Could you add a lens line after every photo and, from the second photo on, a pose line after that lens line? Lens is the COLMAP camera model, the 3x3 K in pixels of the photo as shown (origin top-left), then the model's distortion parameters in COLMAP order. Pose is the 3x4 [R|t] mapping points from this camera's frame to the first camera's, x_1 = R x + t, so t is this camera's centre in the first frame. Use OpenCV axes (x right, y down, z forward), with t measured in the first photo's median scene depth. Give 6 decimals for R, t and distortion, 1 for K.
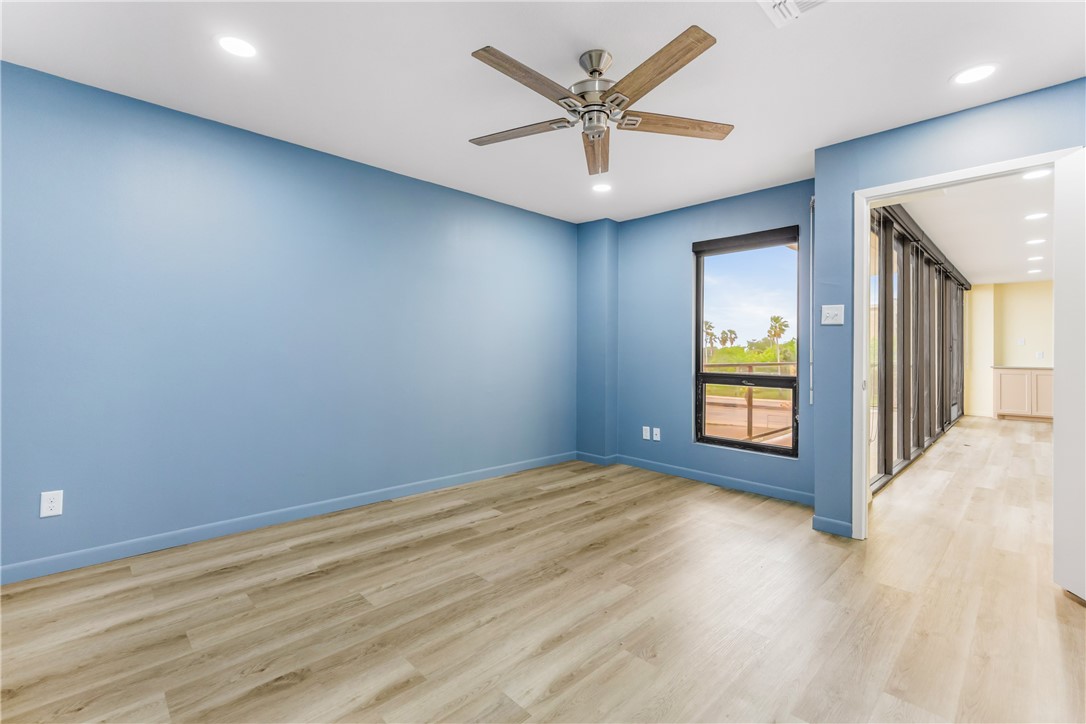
lens RADIAL K [[477.9, 0, 537.4], [0, 477.9, 354.8], [0, 0, 1]] dist [-0.007203, 0.001053]
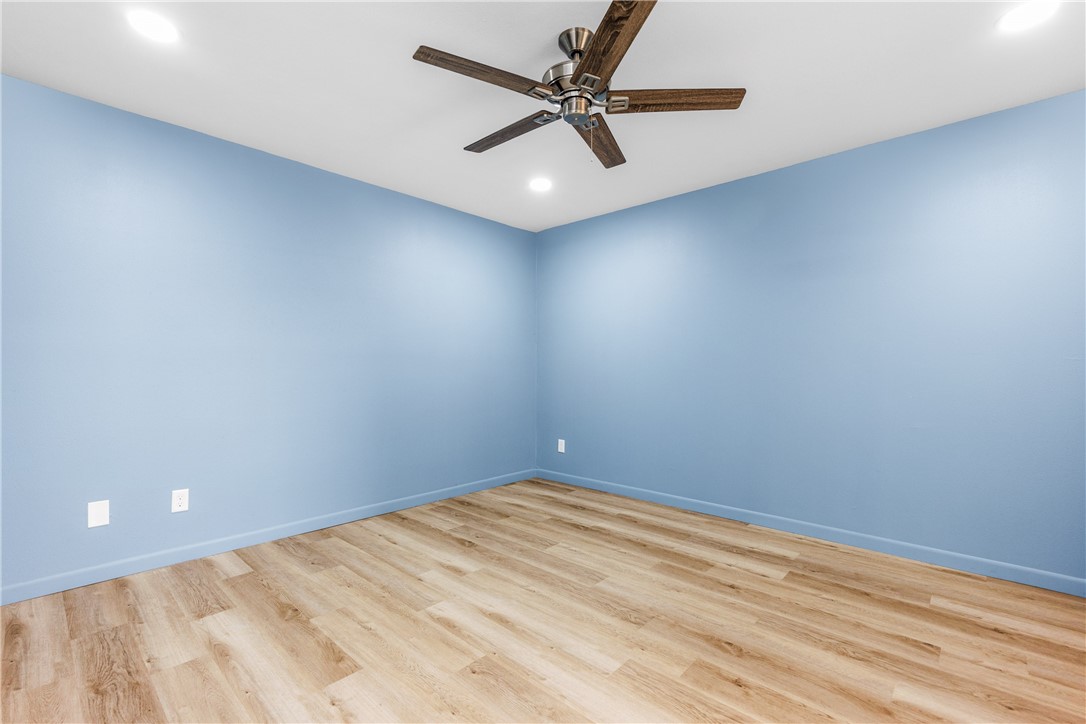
lens RADIAL K [[477.9, 0, 543.7], [0, 477.9, 358.7], [0, 0, 1]] dist [-0.007203, 0.001053]
pose [[0.062639, -0.023491, -0.997760, 0.895906], [-0.008328, 0.999676, -0.024059, 0.004155], [0.998001, 0.009817, 0.062423, 0.769310]]
